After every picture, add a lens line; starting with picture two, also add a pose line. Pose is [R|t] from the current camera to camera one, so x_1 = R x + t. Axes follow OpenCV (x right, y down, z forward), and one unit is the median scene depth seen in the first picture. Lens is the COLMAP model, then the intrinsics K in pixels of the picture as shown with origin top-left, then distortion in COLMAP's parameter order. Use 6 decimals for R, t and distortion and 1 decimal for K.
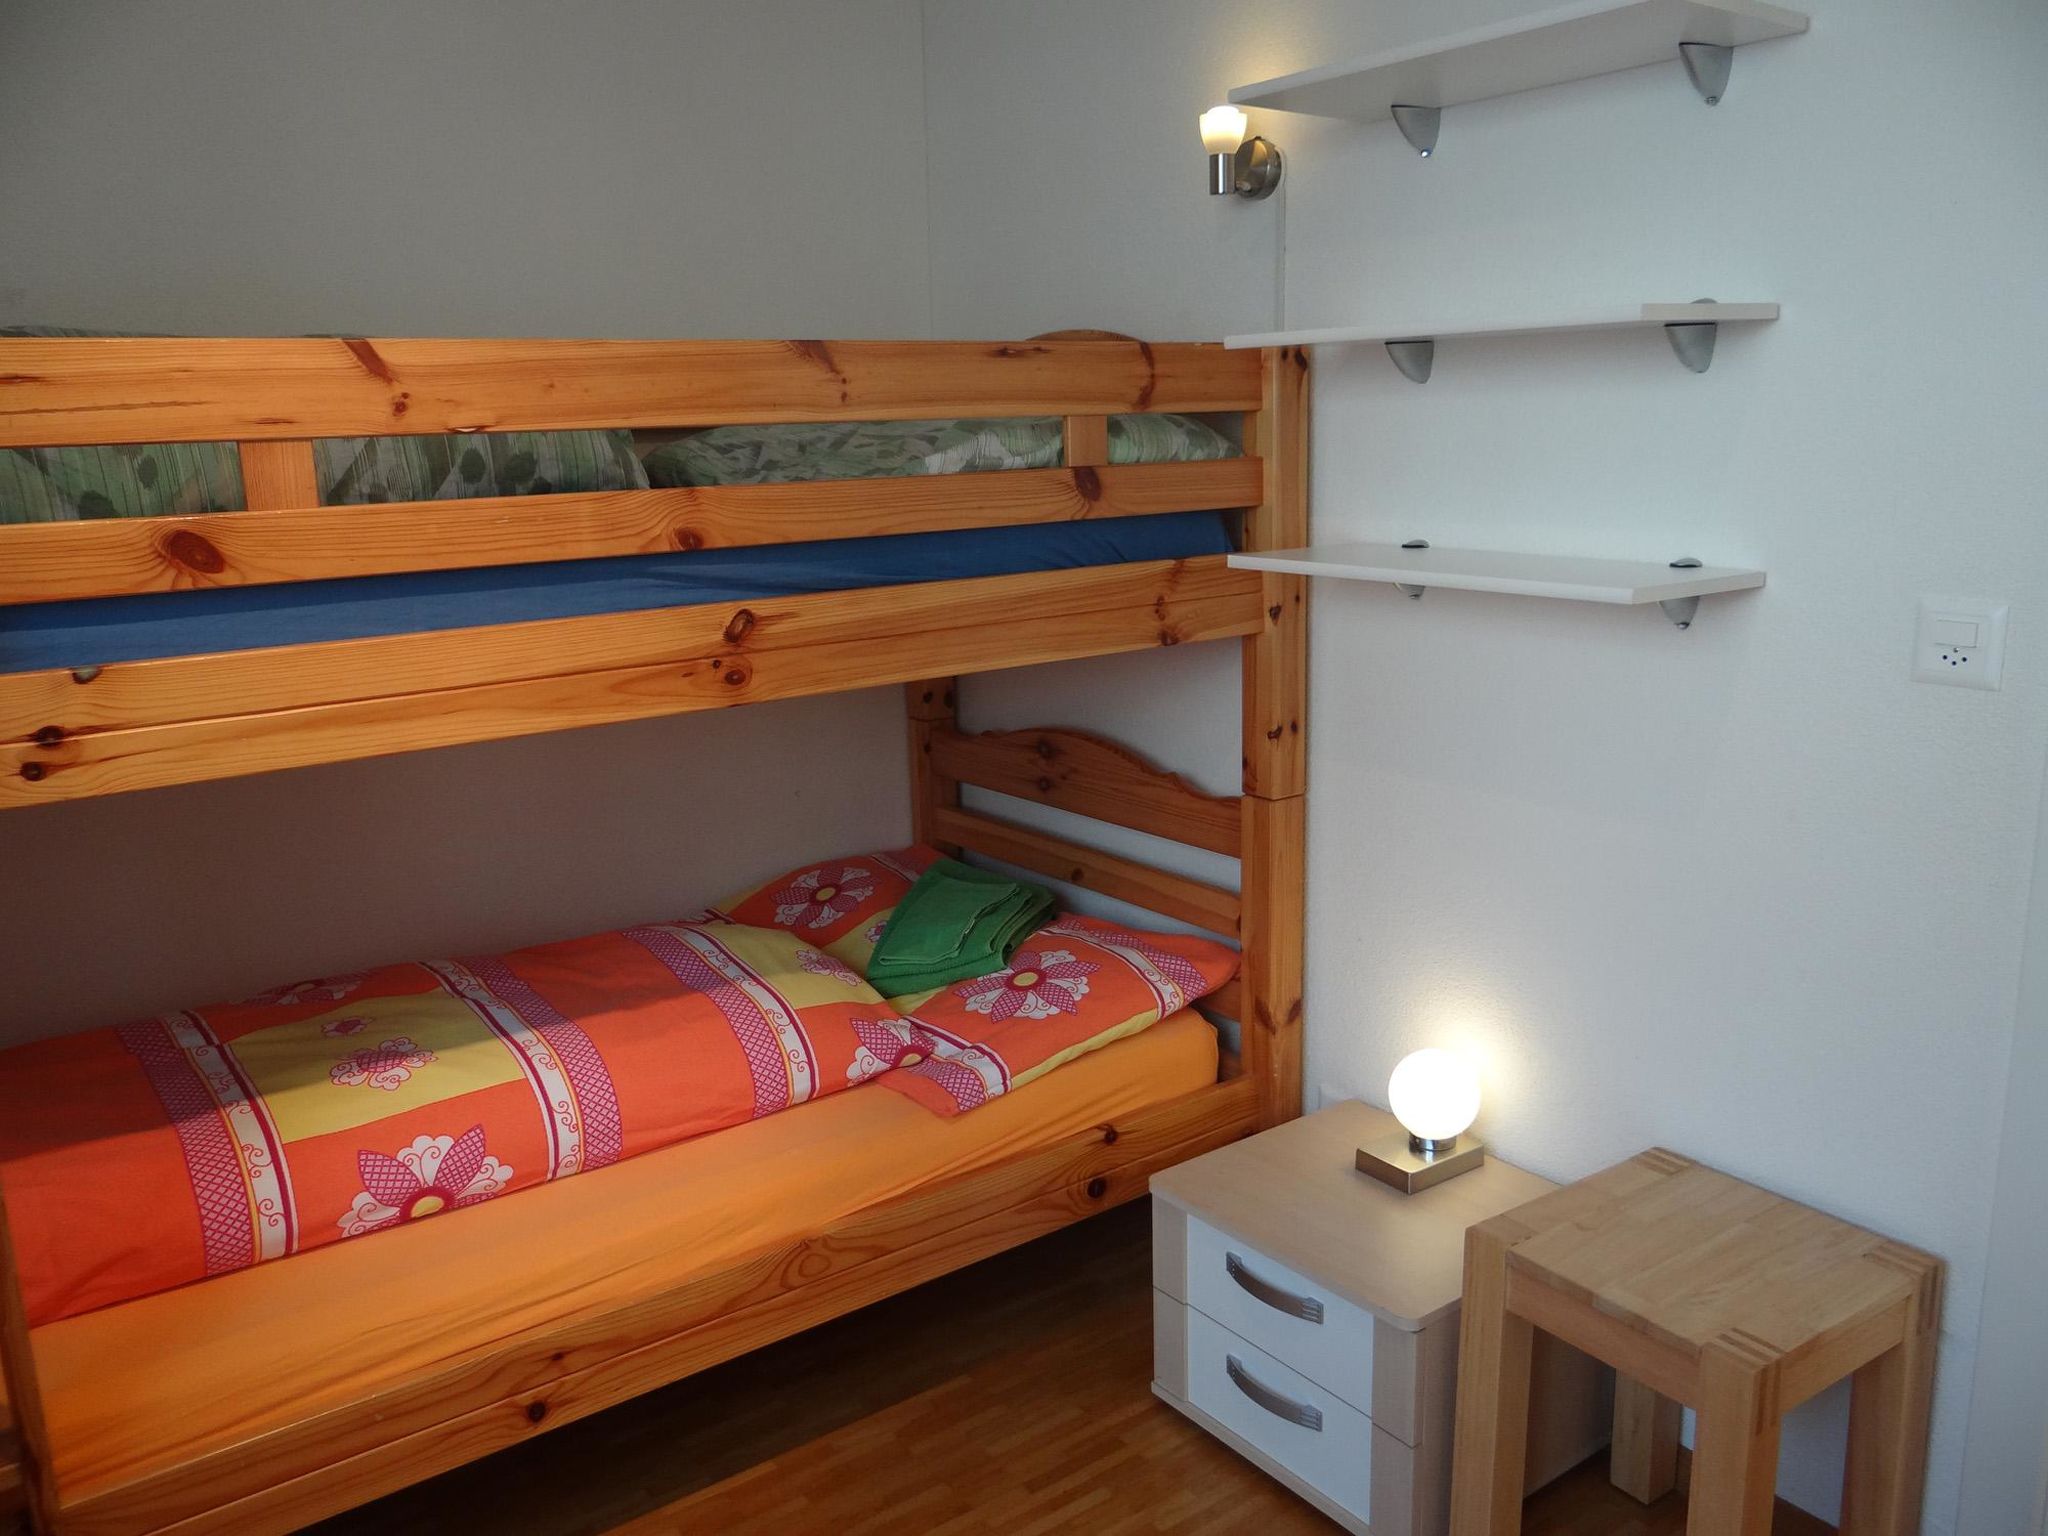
lens RADIAL K [[1611.3, 0, 1019.5], [0, 1611.3, 765.3], [0, 0, 1]] dist [-0.004145, -0.004254]
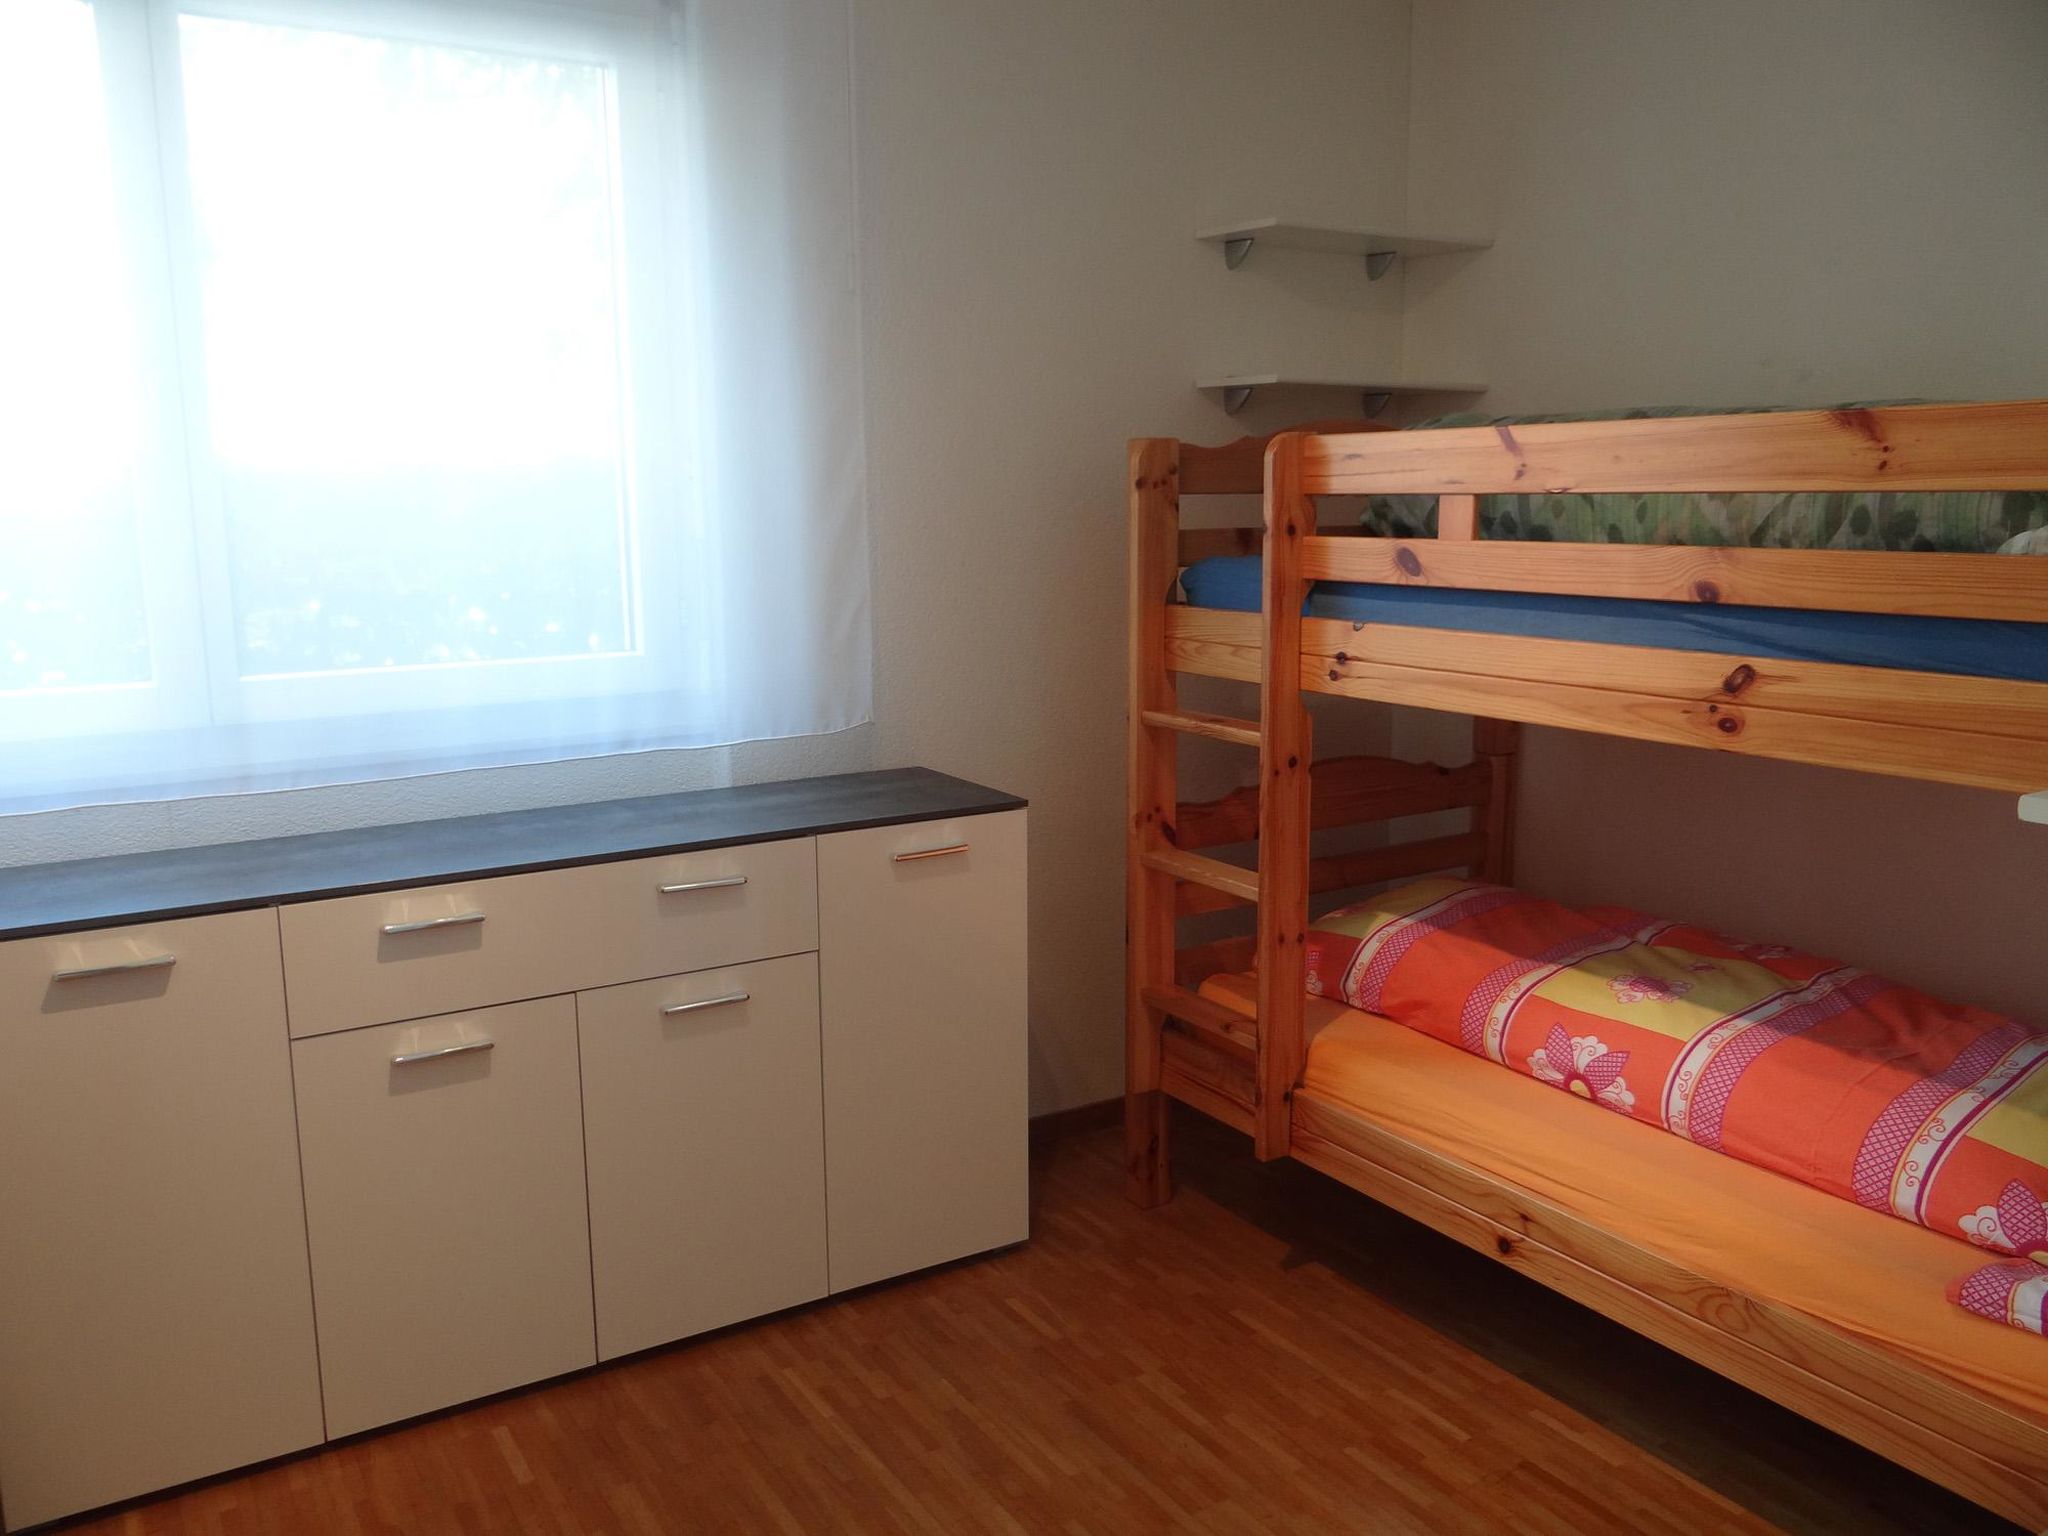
lens RADIAL K [[1611.3, 0, 1019.5], [0, 1611.3, 765.3], [0, 0, 1]] dist [-0.004145, -0.004254]
pose [[-0.076204, 0.195018, -0.977835, 0.891725], [-0.201095, 0.957529, 0.206639, -0.151614], [0.976603, 0.212384, -0.033750, 0.565400]]
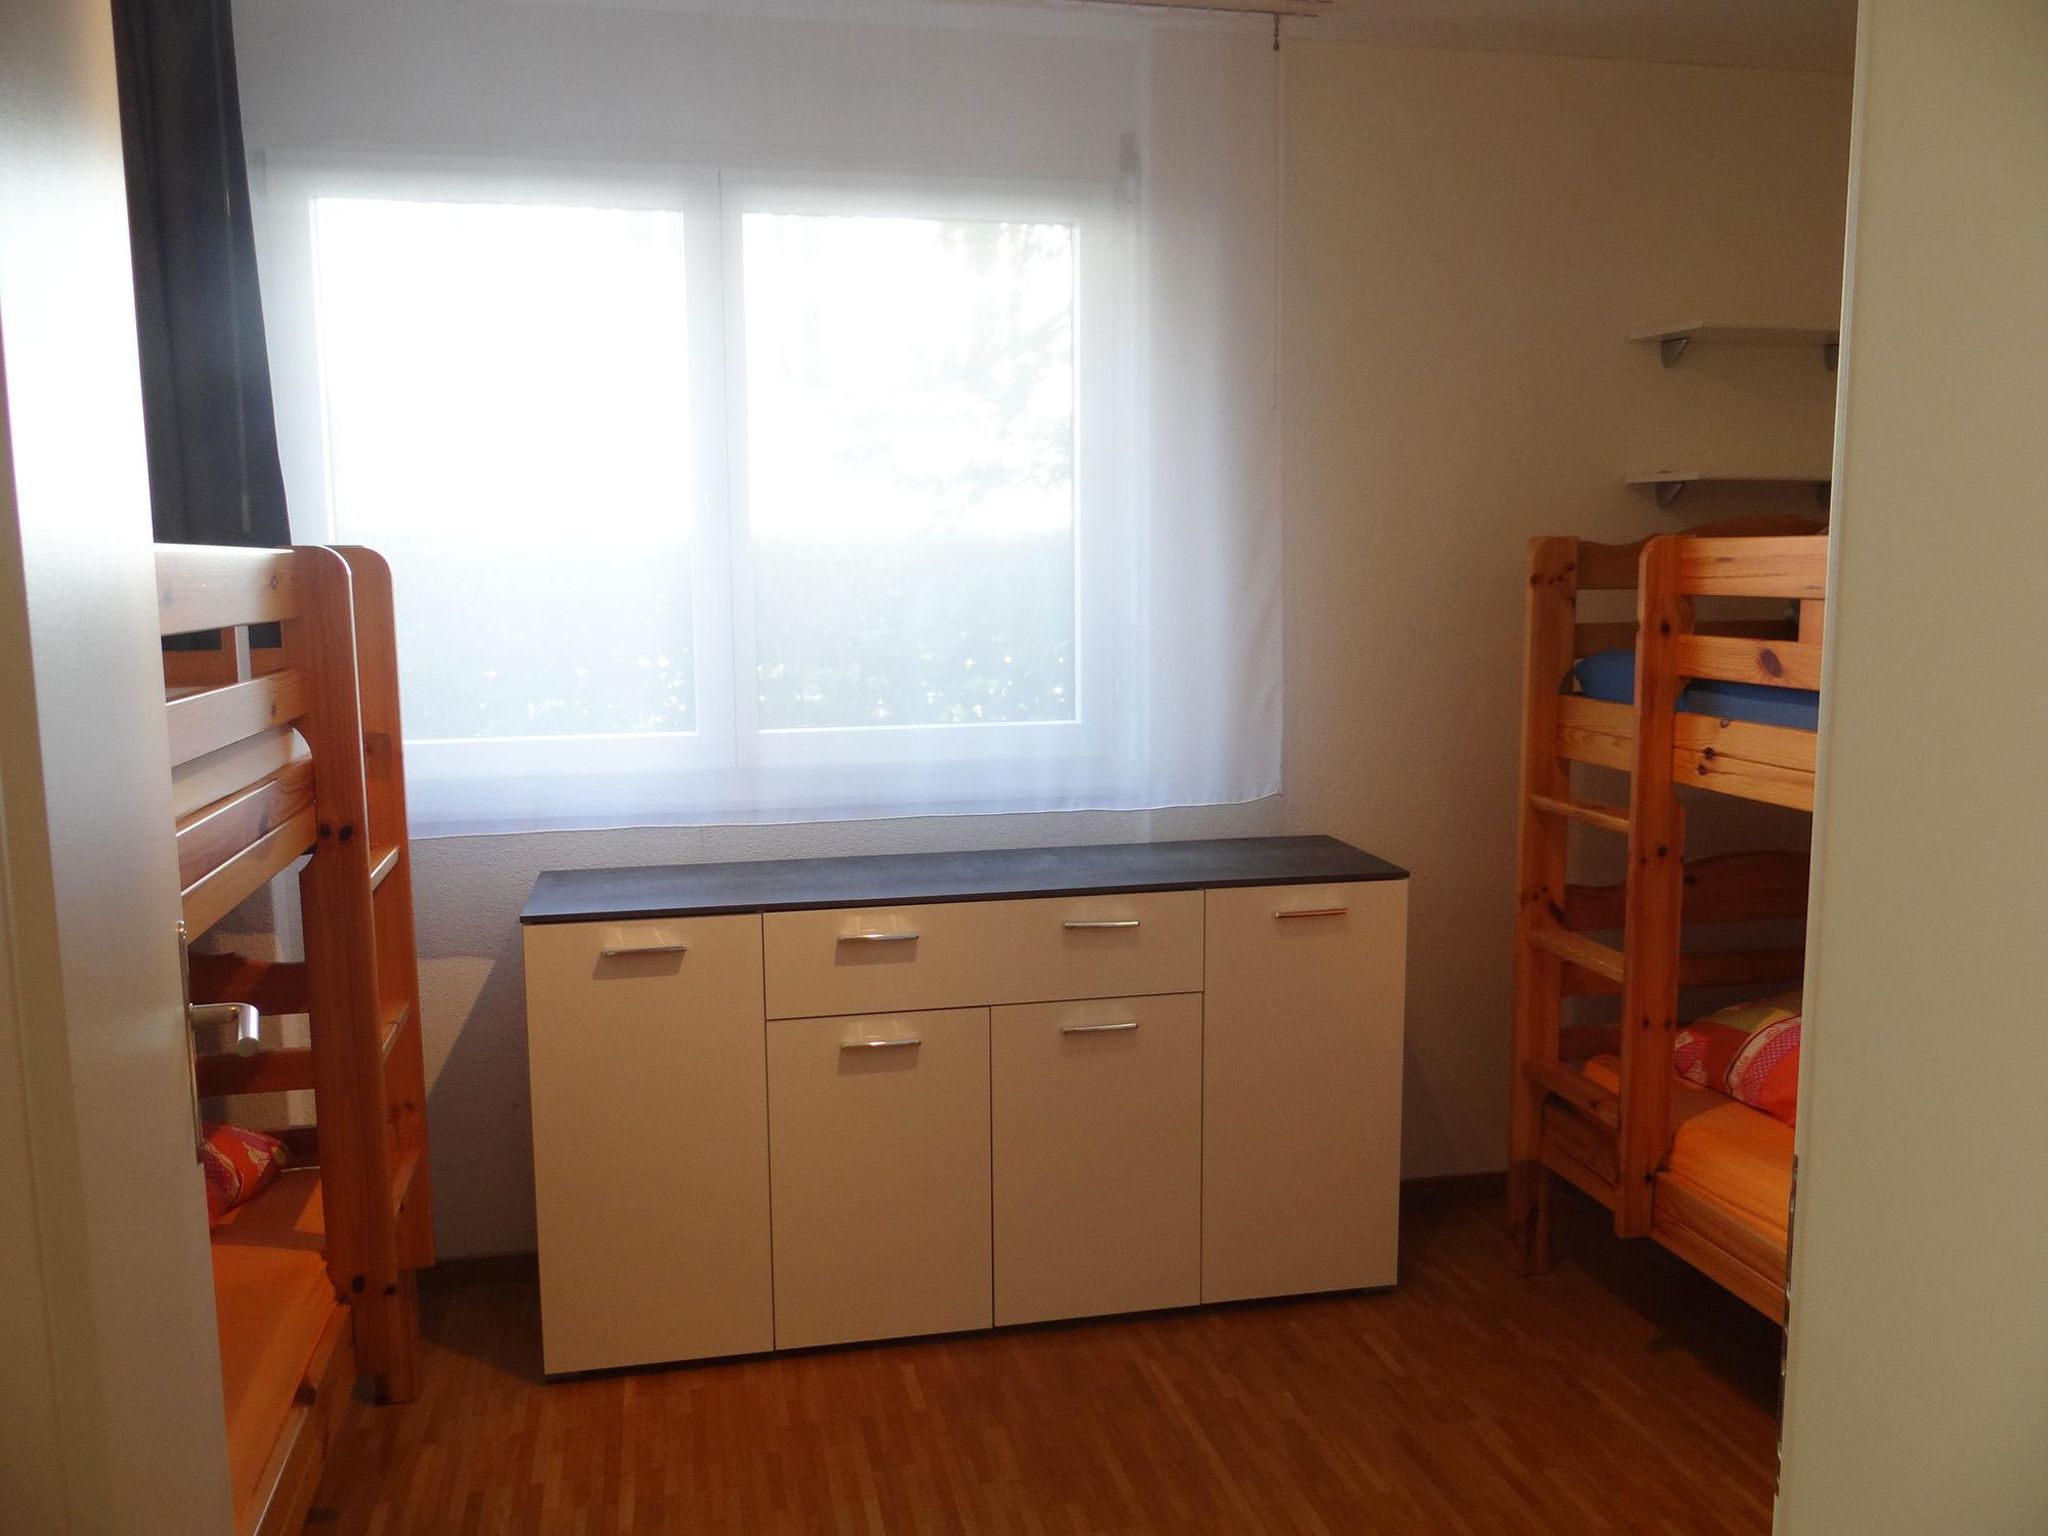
lens RADIAL K [[1611.3, 0, 1019.5], [0, 1611.3, 765.3], [0, 0, 1]] dist [-0.004145, -0.004254]
pose [[-0.404045, 0.145417, -0.903107, 1.032529], [-0.177548, 0.956040, 0.233374, -0.221708], [0.897343, 0.254638, -0.360465, 0.732787]]
